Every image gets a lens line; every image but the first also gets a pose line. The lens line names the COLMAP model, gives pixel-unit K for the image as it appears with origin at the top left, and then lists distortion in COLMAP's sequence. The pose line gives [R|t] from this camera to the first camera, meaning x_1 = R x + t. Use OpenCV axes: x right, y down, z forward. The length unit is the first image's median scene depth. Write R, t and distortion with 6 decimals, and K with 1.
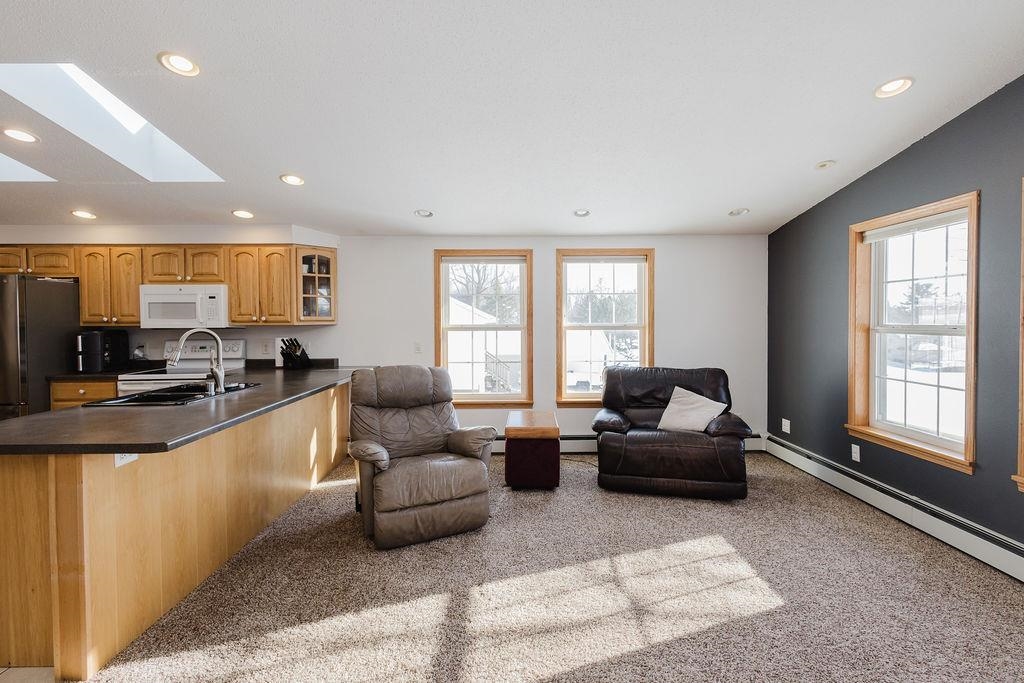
lens RADIAL K [[480.4, 0, 509.5], [0, 480.4, 329.7], [0, 0, 1]] dist [0.006295, 0.000722]
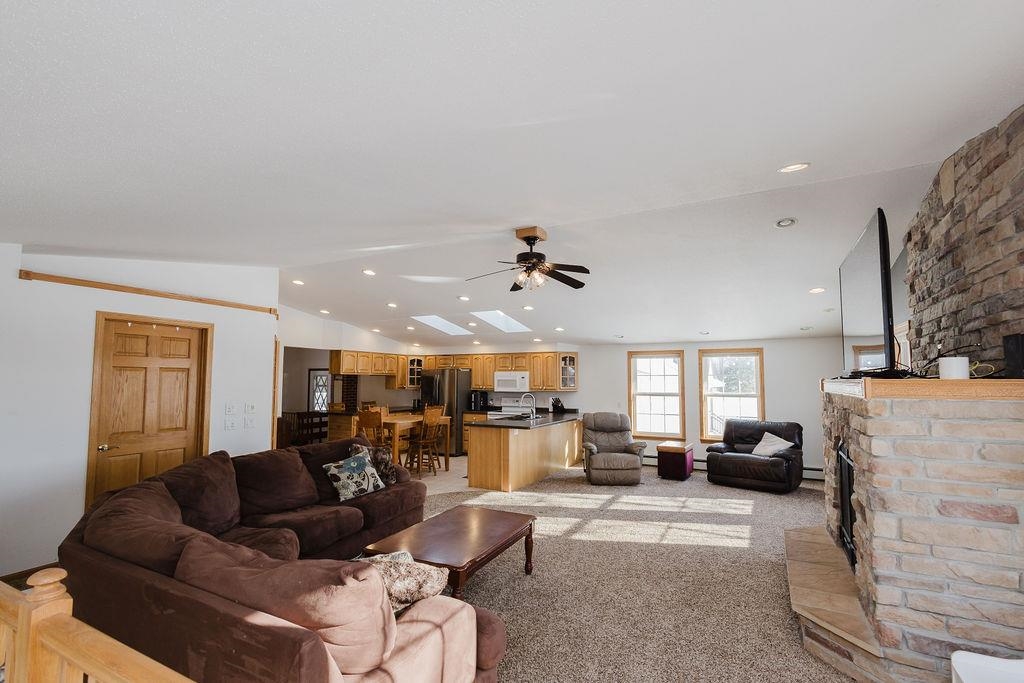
lens RADIAL K [[469.7, 0, 514.2], [0, 469.7, 342.7], [0, 0, 1]] dist [0.004961, 0.000204]
pose [[0.883281, -0.029938, -0.467887, 0.334620], [-0.017377, 0.995183, -0.096480, -0.019235], [0.468521, 0.093349, 0.878506, -0.877257]]
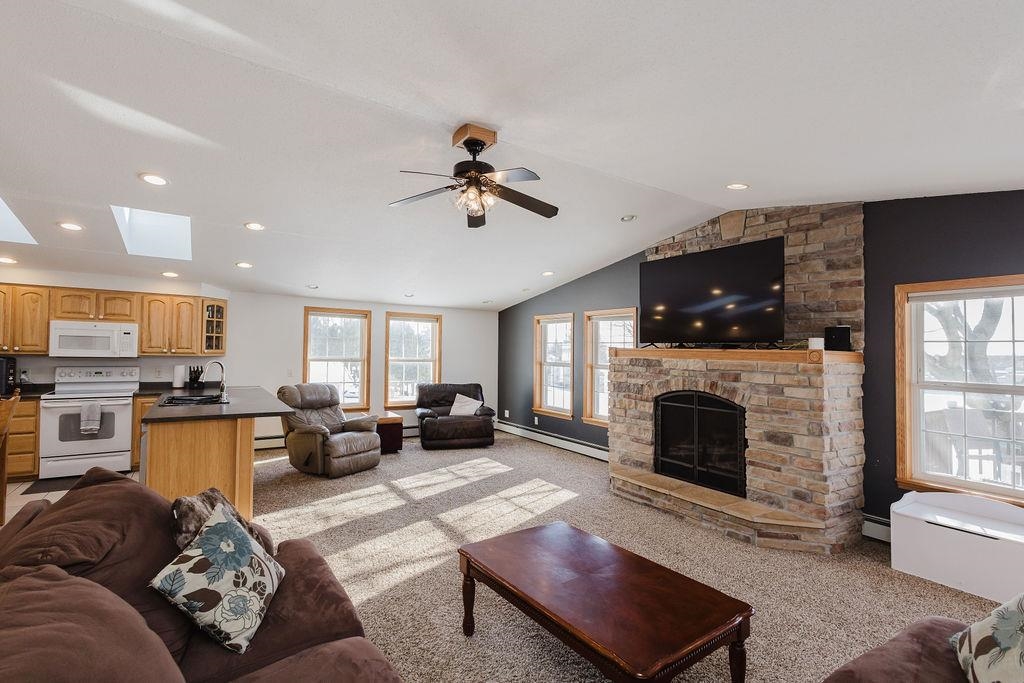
lens RADIAL K [[471.1, 0, 514.8], [0, 471.1, 339.6], [0, 0, 1]] dist [0.014205, -0.005411]
pose [[0.838476, 0.037446, 0.543651, -0.437495], [-0.015449, 0.998869, -0.044974, -0.009988], [-0.544720, 0.029311, 0.838106, -0.607320]]
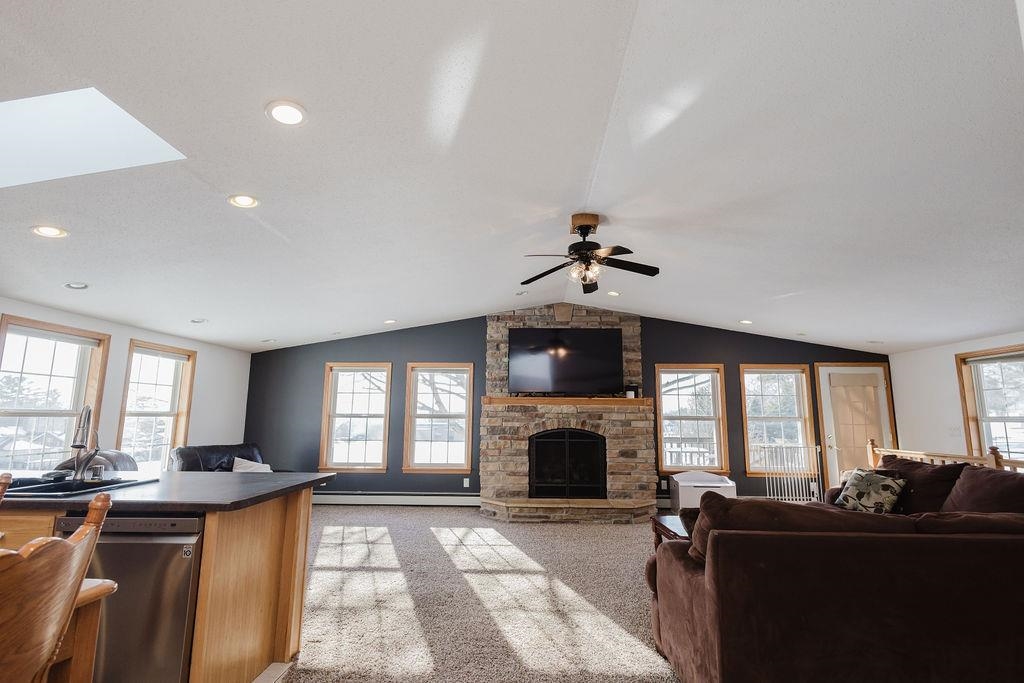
lens RADIAL K [[474.9, 0, 519.1], [0, 474.9, 352.0], [0, 0, 1]] dist [0.001604, 0.000259]
pose [[0.040890, 0.142574, 0.988939, -0.977724], [0.012942, 0.989608, -0.143205, 0.023774], [-0.999080, 0.018655, 0.038620, 0.115602]]
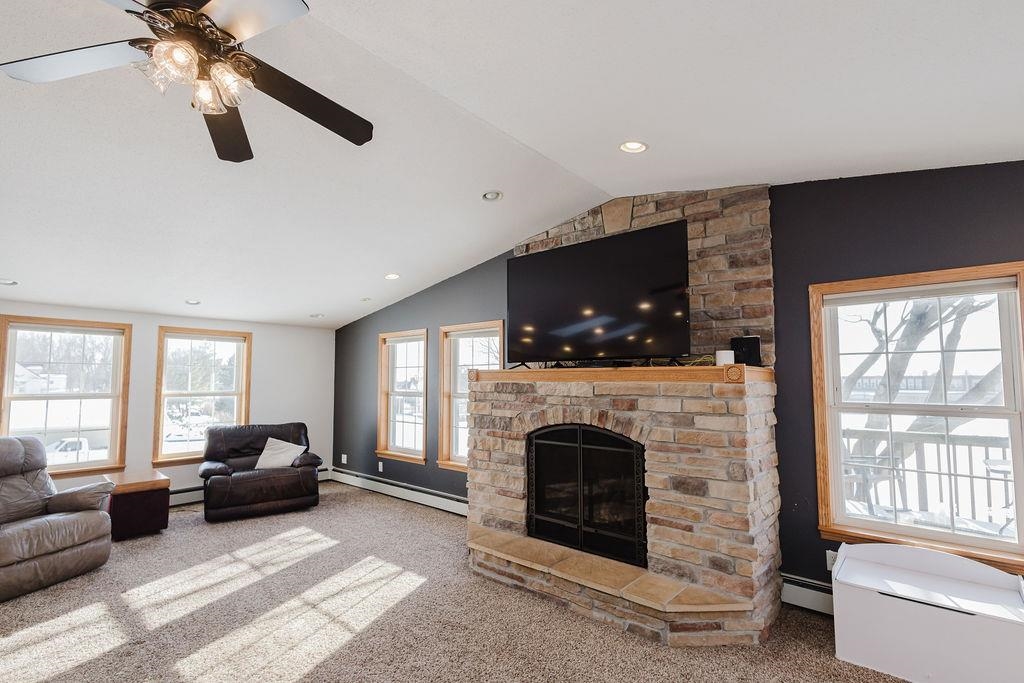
lens RADIAL K [[475.2, 0, 512.5], [0, 475.2, 353.2], [0, 0, 1]] dist [0.012005, -0.000703]
pose [[0.662033, 0.051298, 0.747717, -0.208454], [0.010399, 0.996930, -0.077602, -0.007669], [-0.749403, 0.059151, 0.659467, -0.398523]]
